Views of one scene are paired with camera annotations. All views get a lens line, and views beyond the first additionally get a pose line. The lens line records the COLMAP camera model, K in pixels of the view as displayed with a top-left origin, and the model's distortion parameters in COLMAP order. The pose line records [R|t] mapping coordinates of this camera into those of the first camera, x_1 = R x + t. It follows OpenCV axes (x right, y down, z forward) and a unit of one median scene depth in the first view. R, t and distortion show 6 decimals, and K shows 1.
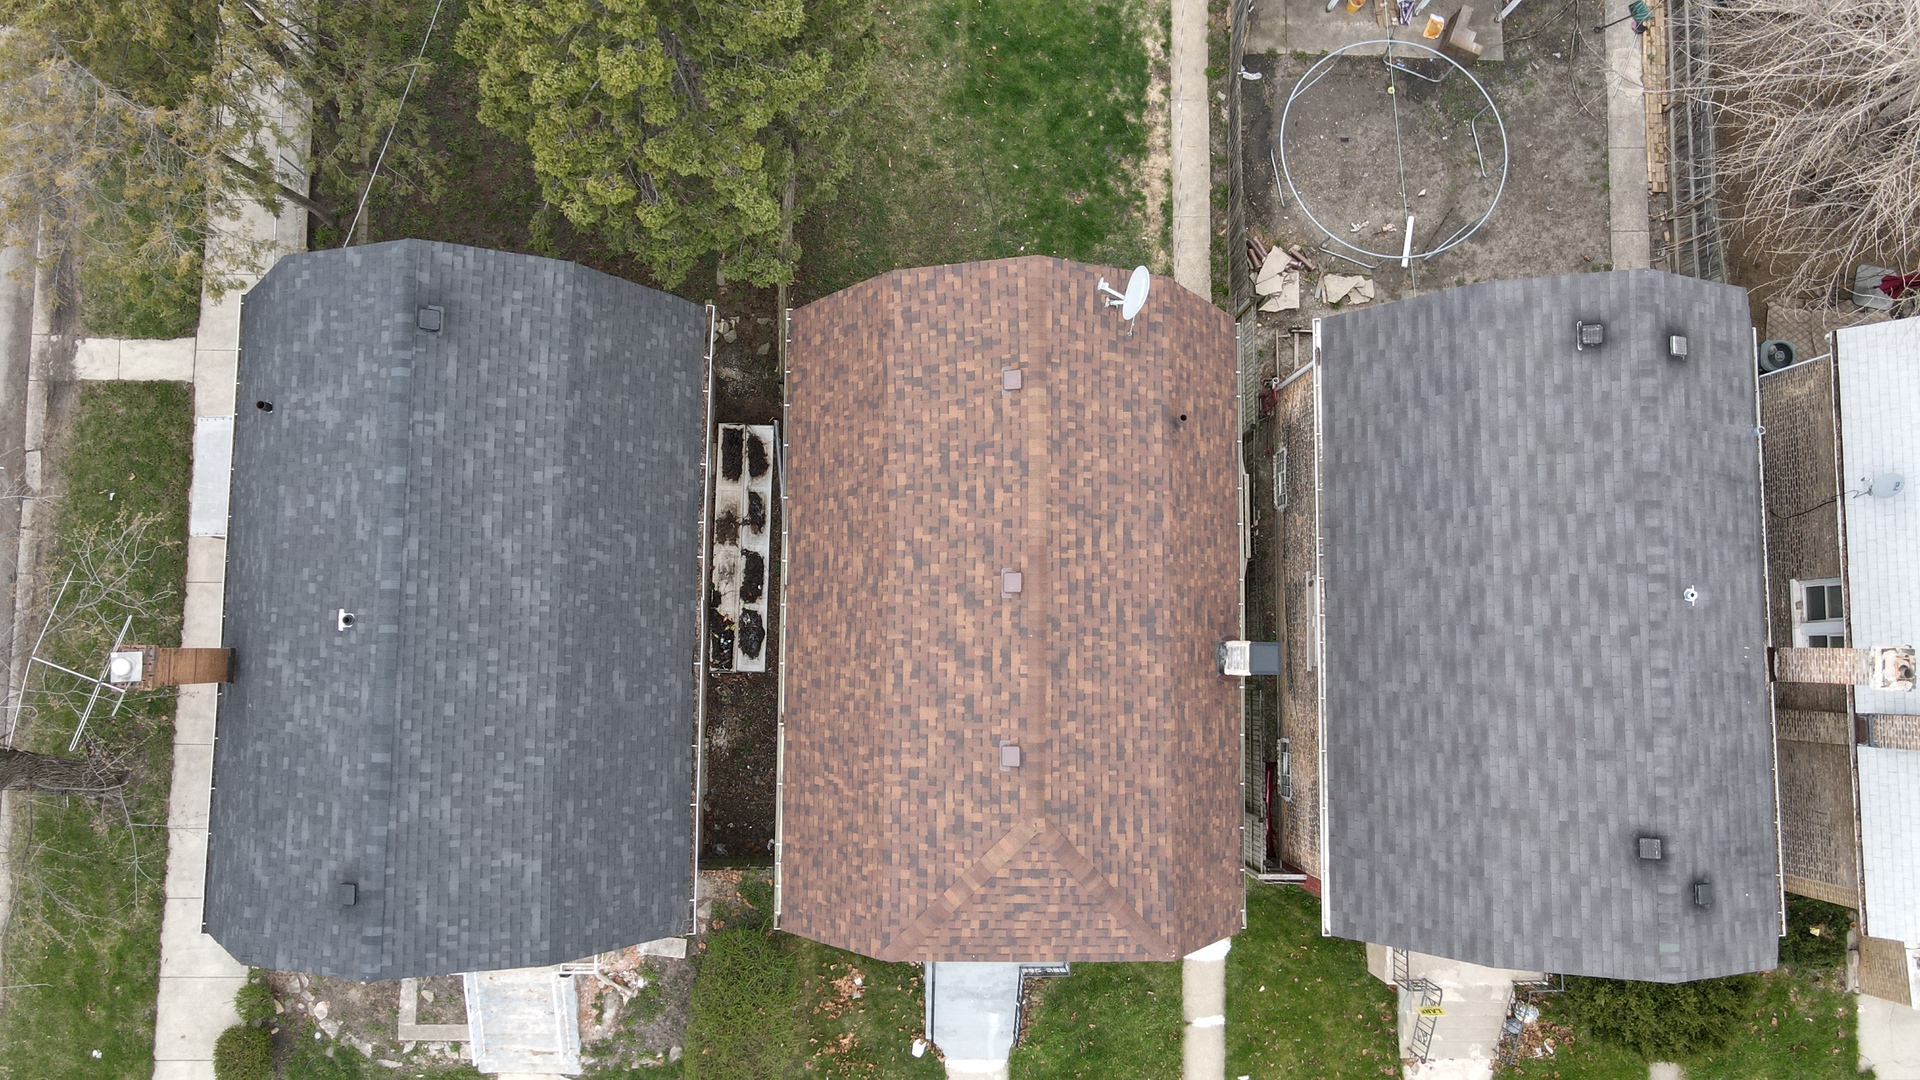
lens RADIAL K [[1410.3, 0, 960.0], [0, 1410.3, 540.0], [0, 0, 1]] dist [0.003825, 0.016731]
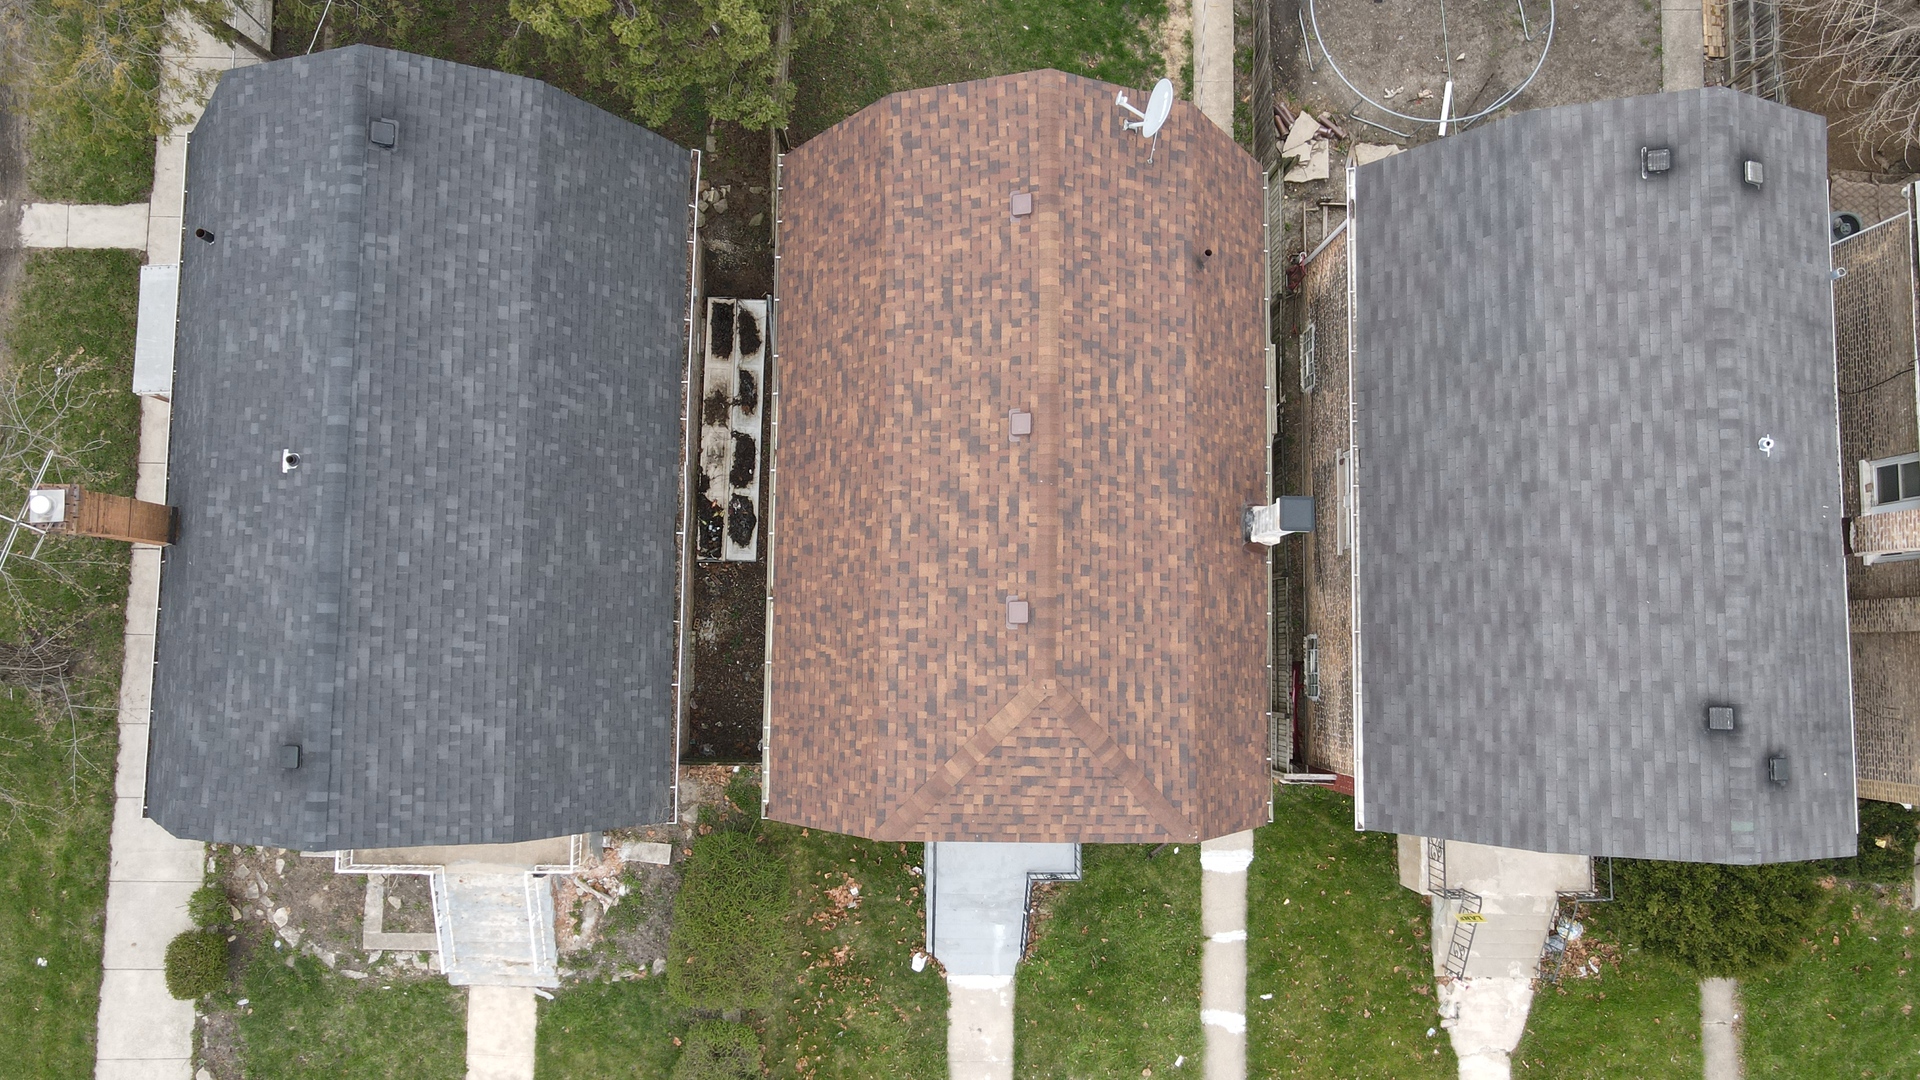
lens RADIAL K [[1410.3, 0, 960.0], [0, 1410.3, 540.0], [0, 0, 1]] dist [0.003825, 0.016731]
pose [[0.999978, 0.003245, -0.005868, 0.003082], [-0.003220, 0.999986, 0.004270, 0.092015], [0.005882, -0.004251, 0.999974, 0.079949]]
